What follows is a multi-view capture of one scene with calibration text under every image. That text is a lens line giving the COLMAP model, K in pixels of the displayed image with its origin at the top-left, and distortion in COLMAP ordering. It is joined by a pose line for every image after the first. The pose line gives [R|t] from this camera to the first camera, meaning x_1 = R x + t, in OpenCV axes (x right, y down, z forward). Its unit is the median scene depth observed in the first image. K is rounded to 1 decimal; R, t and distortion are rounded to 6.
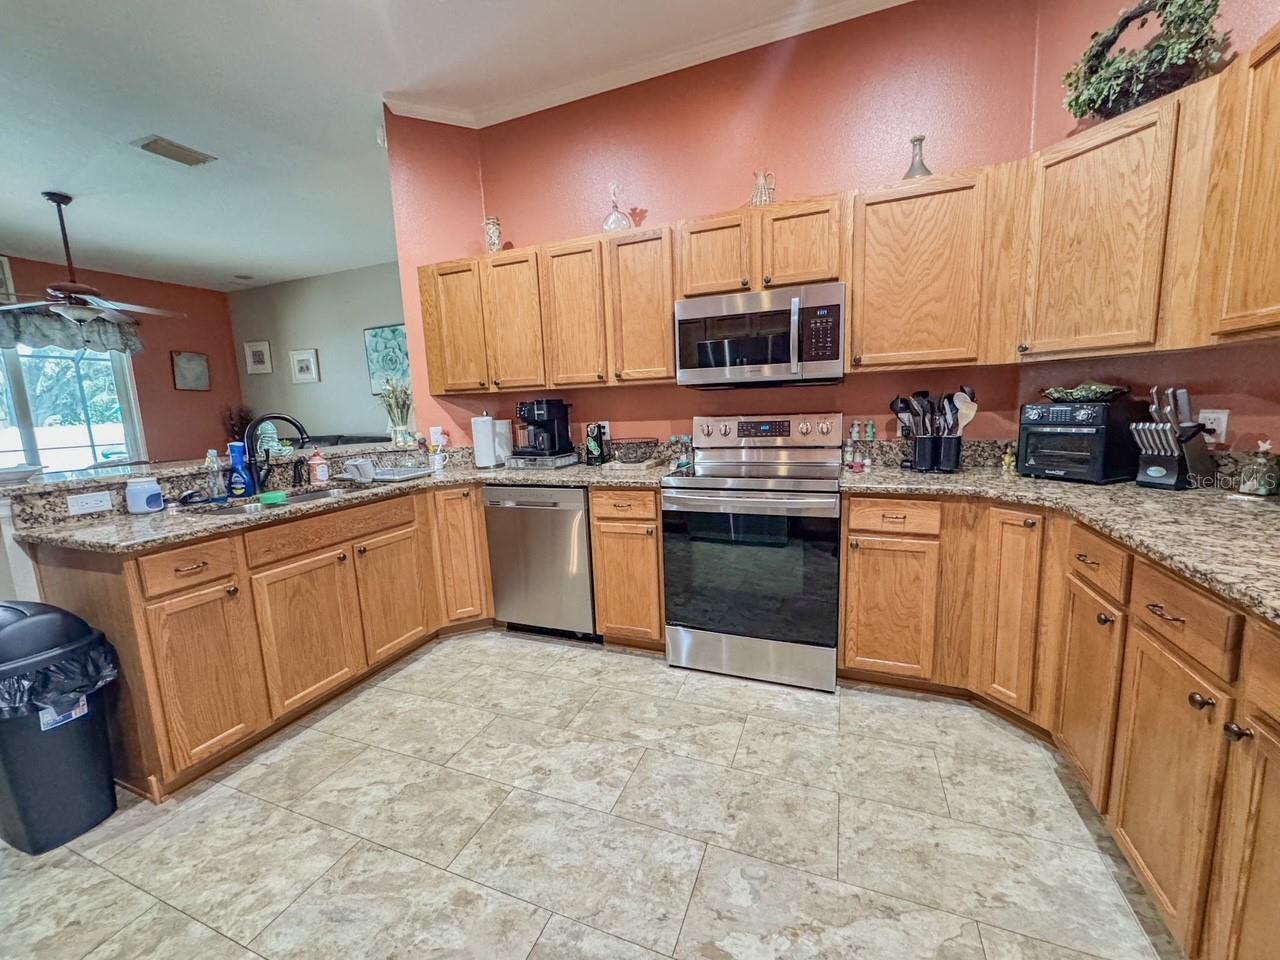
lens RADIAL K [[512.3, 0, 643.9], [0, 512.3, 480.4], [0, 0, 1]] dist [-0.003458, -0.000306]
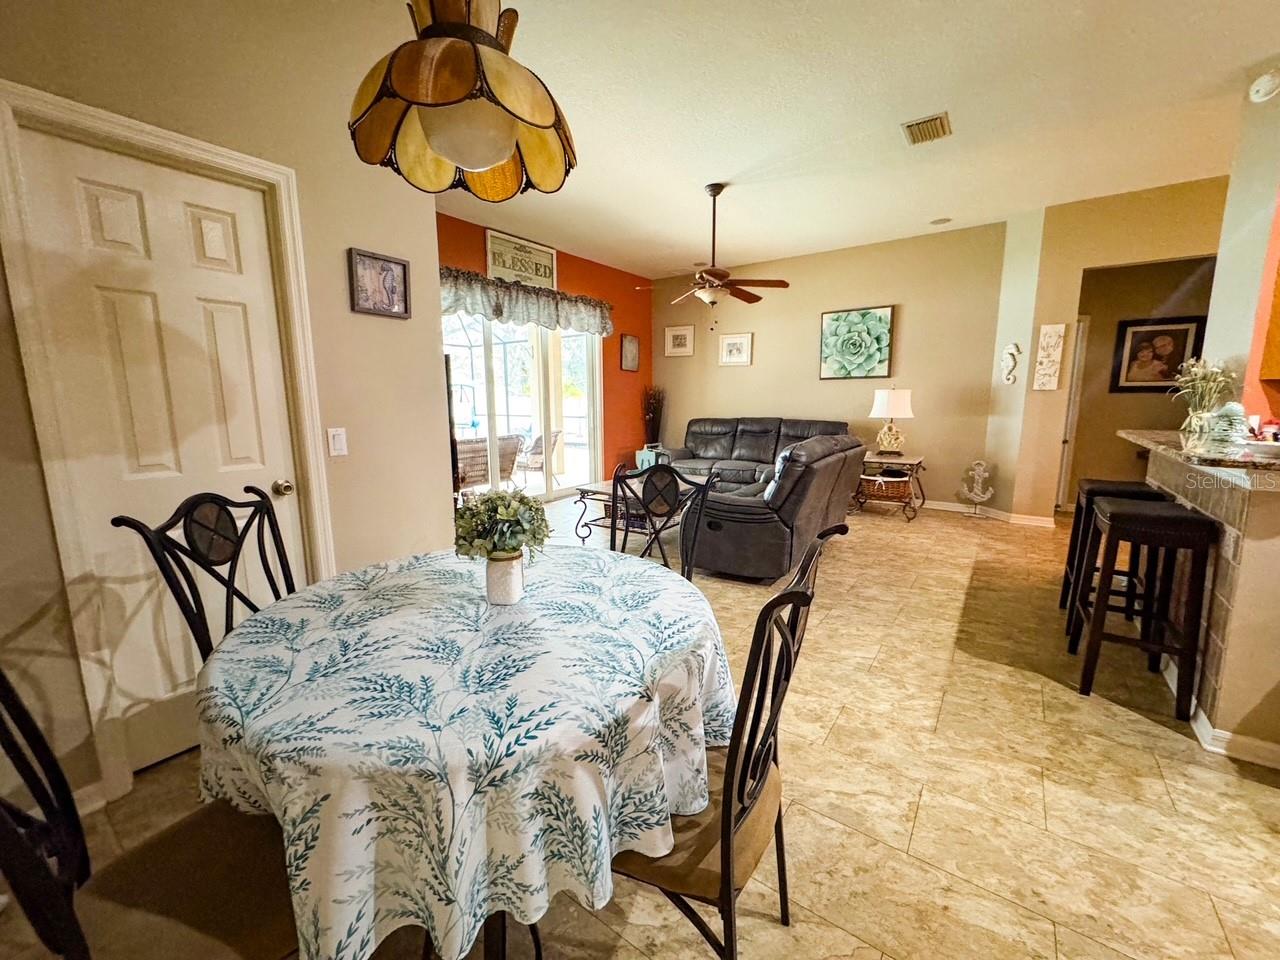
lens RADIAL K [[512.3, 0, 638.1], [0, 512.3, 477.6], [0, 0, 1]] dist [-0.003458, -0.000306]
pose [[0.965884, 0.072773, -0.248542, -0.608138], [-0.069397, 0.997339, 0.022330, 0.027525], [0.249505, -0.004320, 0.968364, -0.059388]]
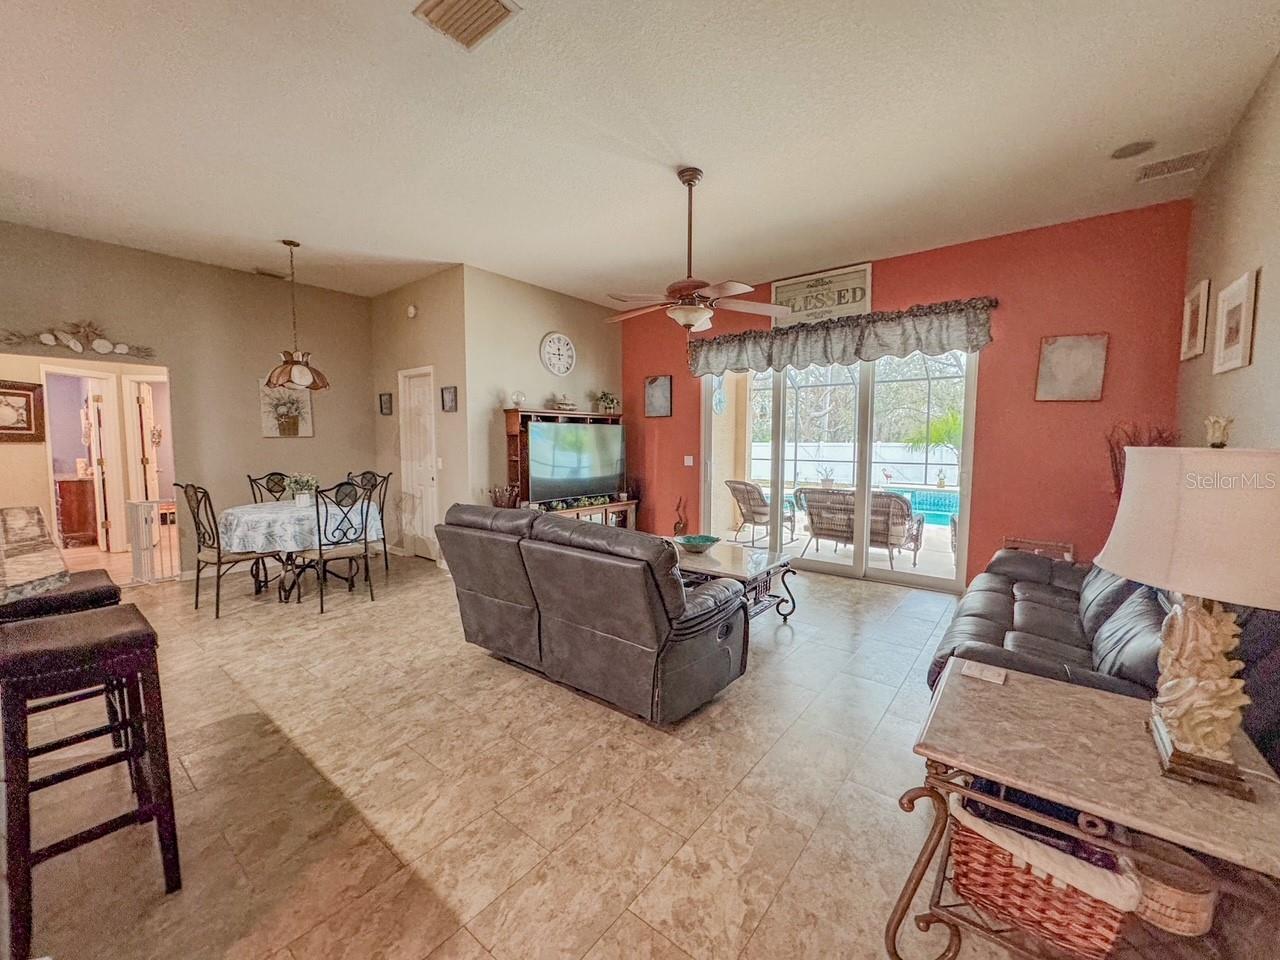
lens RADIAL K [[512.3, 0, 640.0], [0, 512.3, 477.2], [0, 0, 1]] dist [-0.003458, -0.000306]
pose [[-0.302727, 0.107426, -0.947004, -0.186300], [-0.131814, 0.979359, 0.153233, -0.123163], [0.943918, 0.171216, -0.282318, 0.760181]]
